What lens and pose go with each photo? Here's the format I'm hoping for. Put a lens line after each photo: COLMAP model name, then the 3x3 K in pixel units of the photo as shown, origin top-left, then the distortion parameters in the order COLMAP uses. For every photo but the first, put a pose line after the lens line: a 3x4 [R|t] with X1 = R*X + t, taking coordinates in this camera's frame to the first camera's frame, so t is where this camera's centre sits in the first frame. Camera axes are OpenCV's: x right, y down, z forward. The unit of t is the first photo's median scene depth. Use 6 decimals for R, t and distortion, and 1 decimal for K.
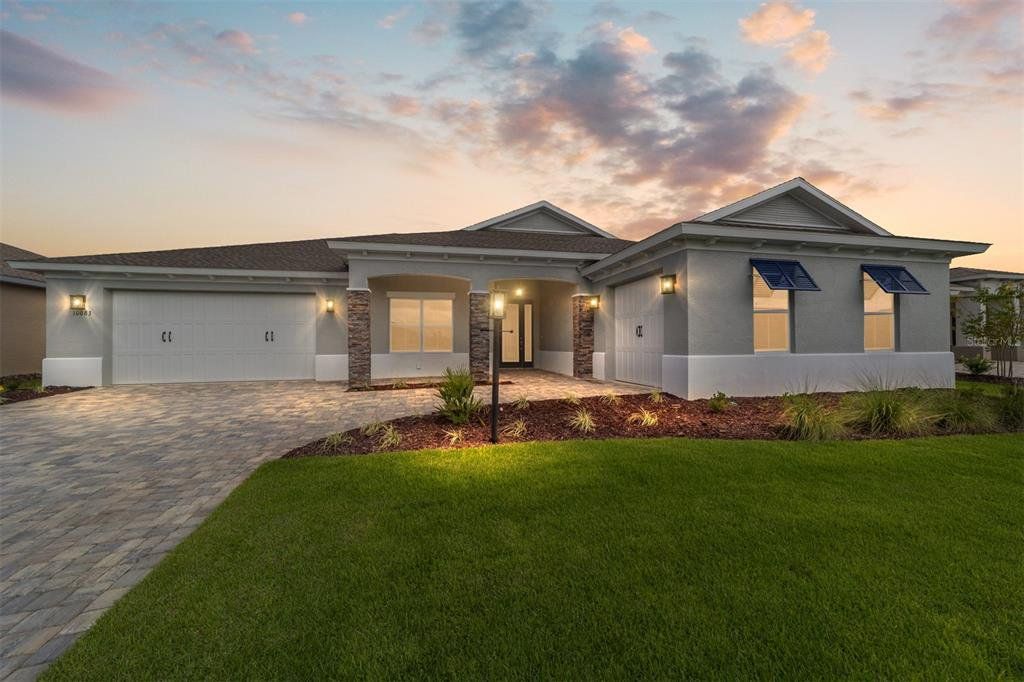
lens RADIAL K [[395.3, 0, 508.5], [0, 395.3, 344.1], [0, 0, 1]] dist [-0.018691, 0.009618]
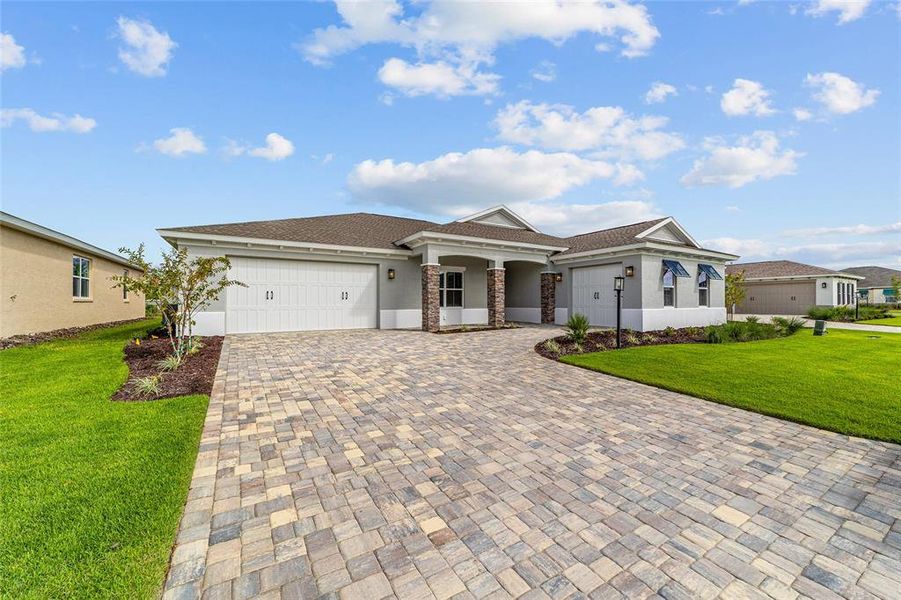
lens RADIAL K [[357.6, 0, 450.5], [0, 357.6, 300.0], [0, 0, 1]] dist [0.023920, 0.000349]
pose [[0.942099, 0.007311, 0.335255, -0.754857], [-0.004026, 0.999937, -0.010490, 0.005750], [-0.335311, 0.008533, 0.942069, -0.262972]]
